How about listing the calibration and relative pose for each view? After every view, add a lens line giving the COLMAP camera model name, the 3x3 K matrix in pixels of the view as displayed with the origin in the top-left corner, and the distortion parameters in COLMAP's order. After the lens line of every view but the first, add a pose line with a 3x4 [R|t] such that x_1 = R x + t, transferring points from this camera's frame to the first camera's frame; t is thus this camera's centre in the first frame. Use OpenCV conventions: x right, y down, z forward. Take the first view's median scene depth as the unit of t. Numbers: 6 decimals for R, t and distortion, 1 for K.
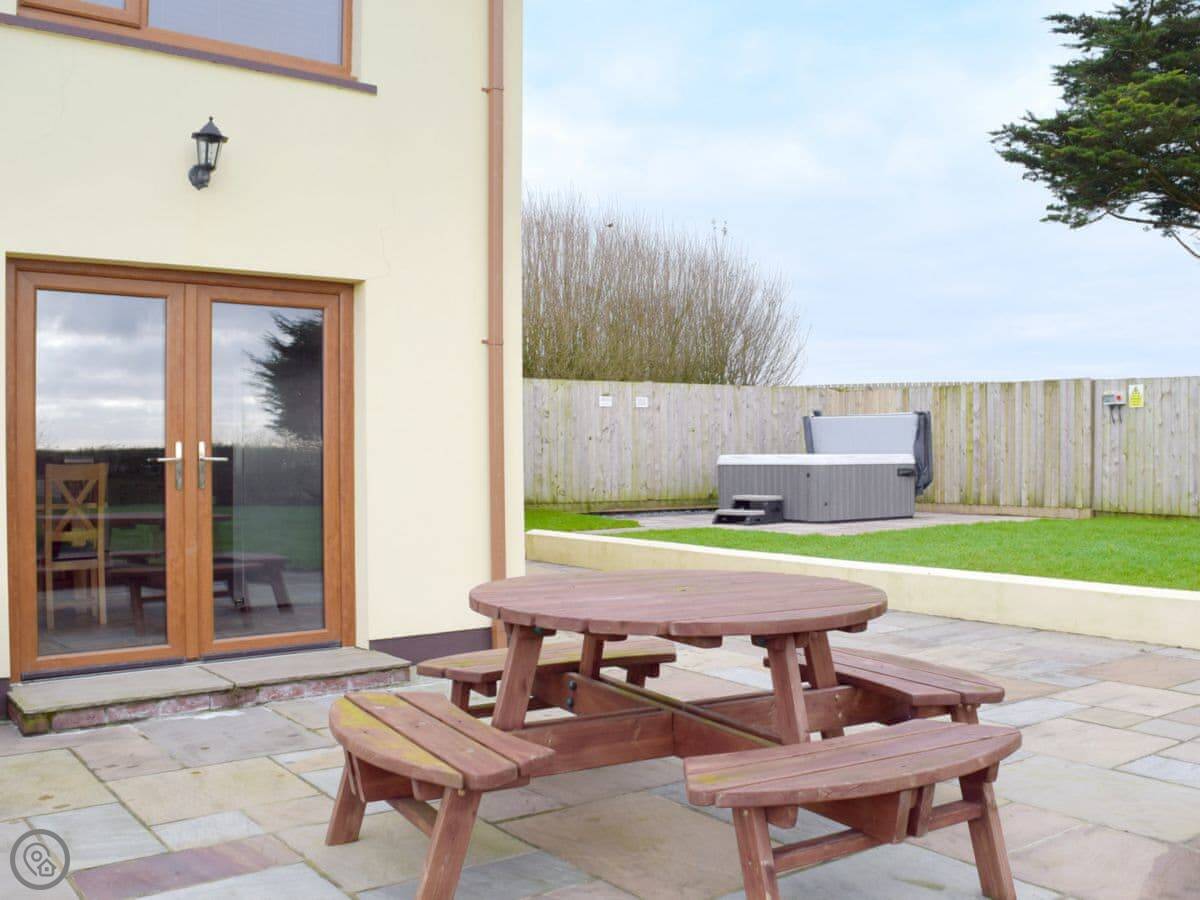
lens RADIAL K [[1122.5, 0, 600.0], [0, 1122.5, 450.0], [0, 0, 1]] dist [-0.069922, 0.000108]
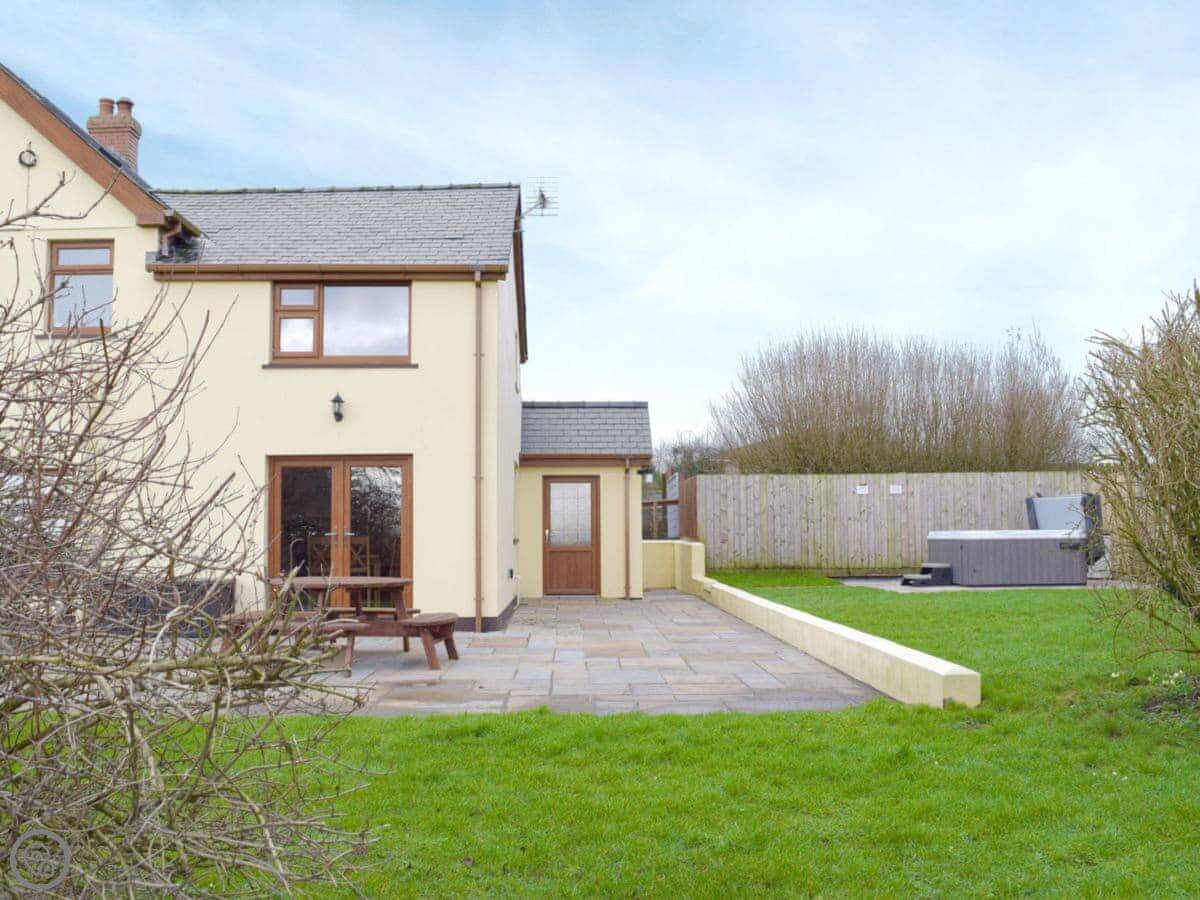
lens RADIAL K [[1122.5, 0, 600.0], [0, 1122.5, 450.0], [0, 0, 1]] dist [-0.069922, 0.000108]
pose [[0.799111, -0.044242, -0.599554, 0.539241], [0.004006, 0.997658, -0.068280, -0.002487], [0.601170, 0.052161, 0.797417, -0.206586]]
